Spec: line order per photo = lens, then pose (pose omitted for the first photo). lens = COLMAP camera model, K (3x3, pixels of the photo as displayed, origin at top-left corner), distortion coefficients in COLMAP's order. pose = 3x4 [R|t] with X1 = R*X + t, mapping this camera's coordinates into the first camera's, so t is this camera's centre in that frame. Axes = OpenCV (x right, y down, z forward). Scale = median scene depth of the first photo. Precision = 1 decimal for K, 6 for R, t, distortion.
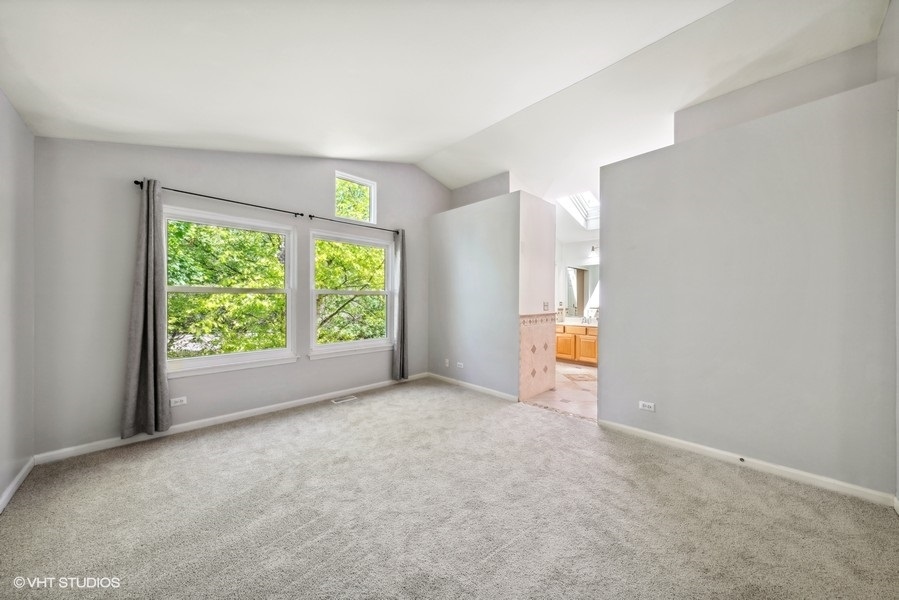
lens RADIAL K [[309.9, 0, 449.5], [0, 309.9, 299.8], [0, 0, 1]] dist [0.002607, 0.000249]
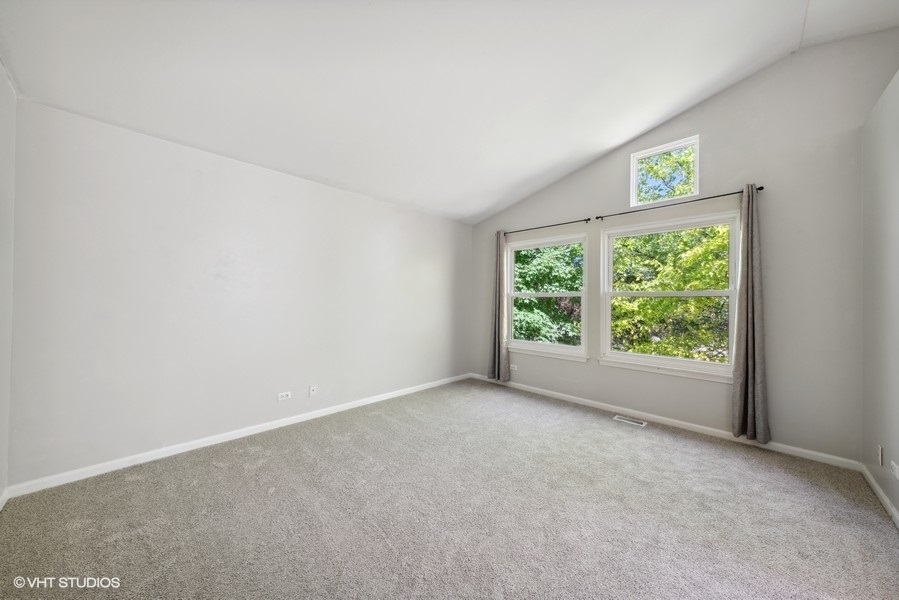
lens RADIAL K [[309.9, 0, 451.6], [0, 309.9, 296.4], [0, 0, 1]] dist [0.002607, 0.000249]
pose [[0.023533, -0.014966, -0.999611, 0.538743], [-0.013416, 0.999793, -0.015284, 0.001962], [0.999633, 0.013771, 0.023327, 0.526798]]
